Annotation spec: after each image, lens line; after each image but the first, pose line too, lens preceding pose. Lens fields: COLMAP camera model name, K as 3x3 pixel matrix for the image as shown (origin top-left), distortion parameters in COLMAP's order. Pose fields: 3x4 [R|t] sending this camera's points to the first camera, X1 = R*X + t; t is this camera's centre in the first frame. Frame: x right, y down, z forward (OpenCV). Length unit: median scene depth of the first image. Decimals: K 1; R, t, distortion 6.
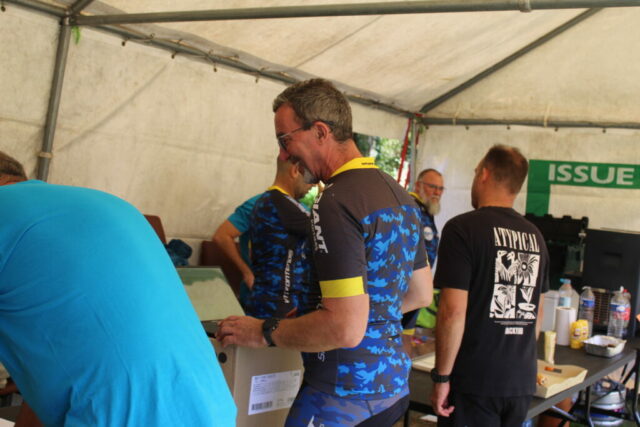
lens RADIAL K [[885.9, 0, 328.2], [0, 885.9, 219.0], [0, 0, 1]] dist [-0.033191, 0.000000]
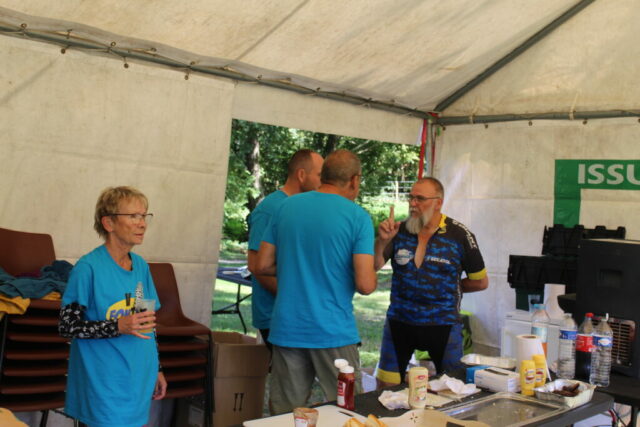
lens RADIAL K [[885.9, 0, 322.8], [0, 885.9, 214.3], [0, 0, 1]] dist [-0.033191, 0.000000]
pose [[0.980653, -0.026125, -0.194003, 0.215221], [0.019413, 0.999148, -0.036423, 0.012530], [0.194789, 0.031952, 0.980325, 0.179518]]
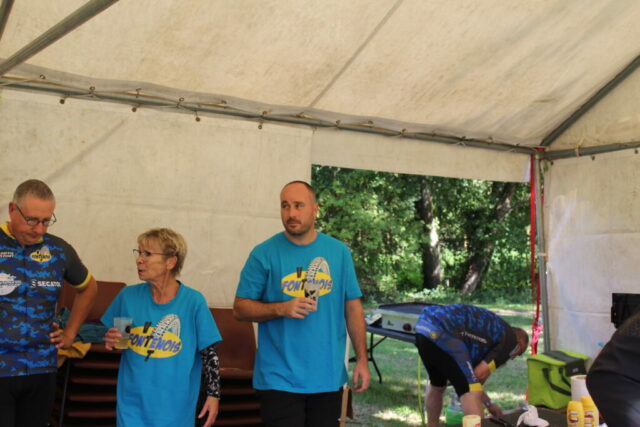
lens RADIAL K [[885.9, 0, 326.1], [0, 885.9, 218.4], [0, 0, 1]] dist [-0.033191, 0.000000]
pose [[0.910591, -0.078255, -0.405833, 0.335208], [0.042781, 0.994484, -0.095772, 0.024342], [0.411089, 0.069848, 0.908915, 0.221699]]
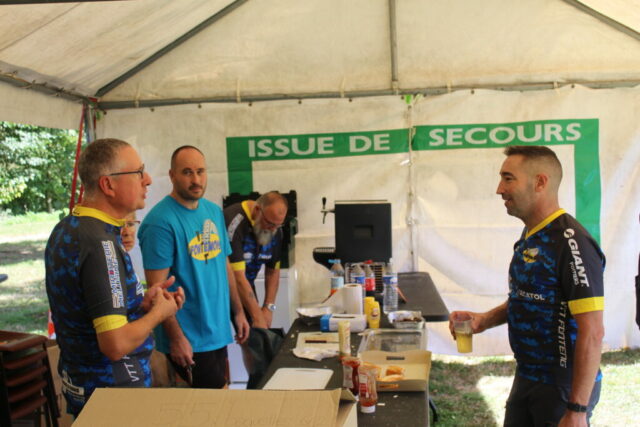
lens RADIAL K [[885.9, 0, 329.0], [0, 885.9, 220.4], [0, 0, 1]] dist [-0.033191, 0.000000]
pose [[0.865097, -0.140777, 0.481444, -0.187306], [0.120838, 0.990031, 0.072360, -0.042833], [-0.486832, -0.004422, 0.873485, 0.133435]]
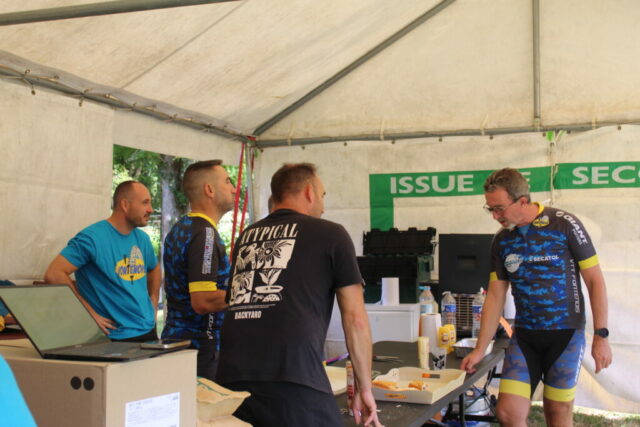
lens RADIAL K [[885.9, 0, 328.9], [0, 885.9, 217.0], [0, 0, 1]] dist [-0.033191, 0.000000]
pose [[0.976488, -0.078267, 0.200863, -0.022052], [0.089001, 0.995016, -0.044961, 0.024808], [-0.196343, 0.061781, 0.978587, 0.060661]]
